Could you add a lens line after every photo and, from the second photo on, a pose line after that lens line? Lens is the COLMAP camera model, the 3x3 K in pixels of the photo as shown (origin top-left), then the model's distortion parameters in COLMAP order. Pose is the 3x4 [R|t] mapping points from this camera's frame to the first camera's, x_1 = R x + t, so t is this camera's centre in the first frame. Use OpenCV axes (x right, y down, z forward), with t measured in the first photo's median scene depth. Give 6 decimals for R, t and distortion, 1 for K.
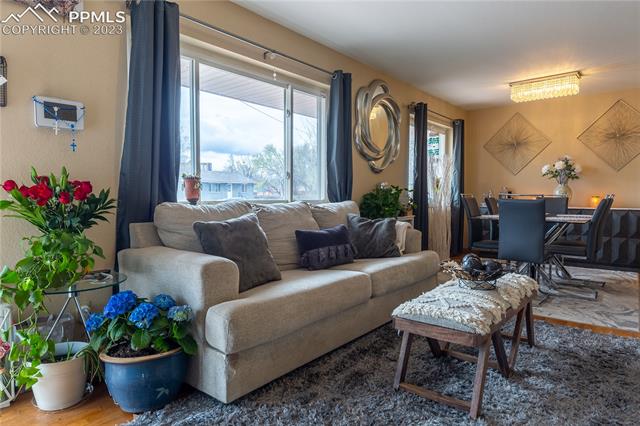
lens RADIAL K [[402.5, 0, 319.7], [0, 402.5, 222.1], [0, 0, 1]] dist [0.003786, 0.000716]
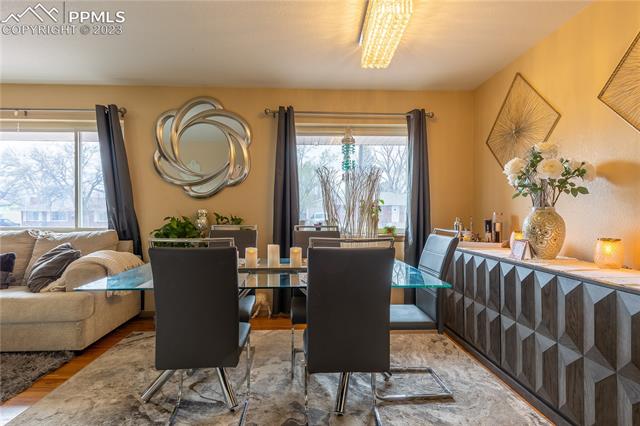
lens RADIAL K [[351.0, 0, 320.0], [0, 351.0, 213.0], [0, 0, 1]] dist [0.000155, -0.000205]
pose [[0.664766, 0.001681, -0.747050, 0.745741], [-0.048394, 0.997994, -0.040818, -0.060383], [0.745483, 0.063287, 0.663514, 0.567051]]
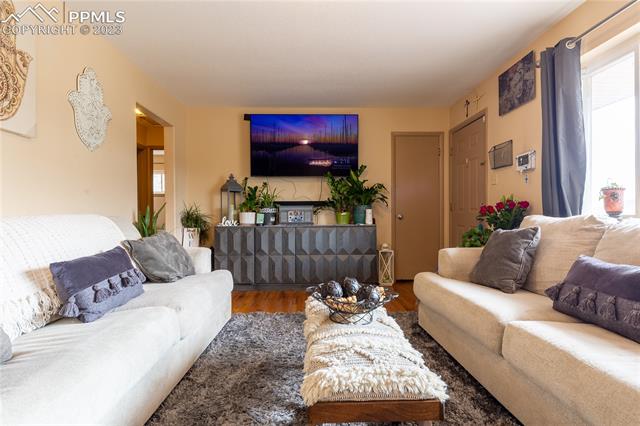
lens RADIAL K [[351.0, 0, 320.0], [0, 351.0, 213.0], [0, 0, 1]] dist [0.000155, -0.000205]
pose [[-0.757906, 0.001511, -0.652362, 0.361960], [-0.034533, 0.998502, 0.042433, -0.033143], [0.651449, 0.054689, -0.756719, 0.596005]]
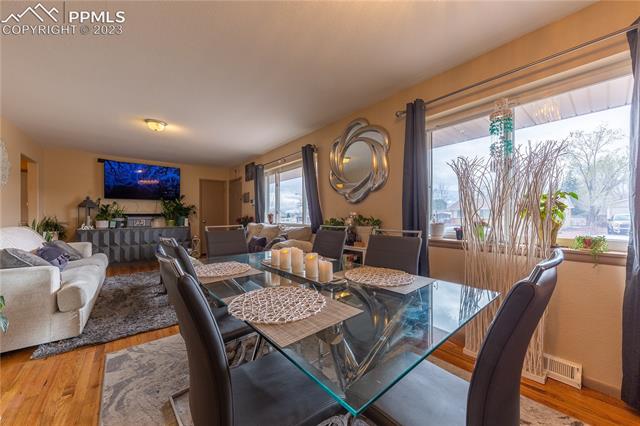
lens RADIAL K [[237.2, 0, 312.6], [0, 237.2, 214.7], [0, 0, 1]] dist [-0.000632, -0.000109]
pose [[-0.231863, 0.003586, -0.972742, 0.667695], [-0.055954, 0.998288, 0.017017, -0.080161], [0.971138, 0.058375, -0.231266, 0.865864]]
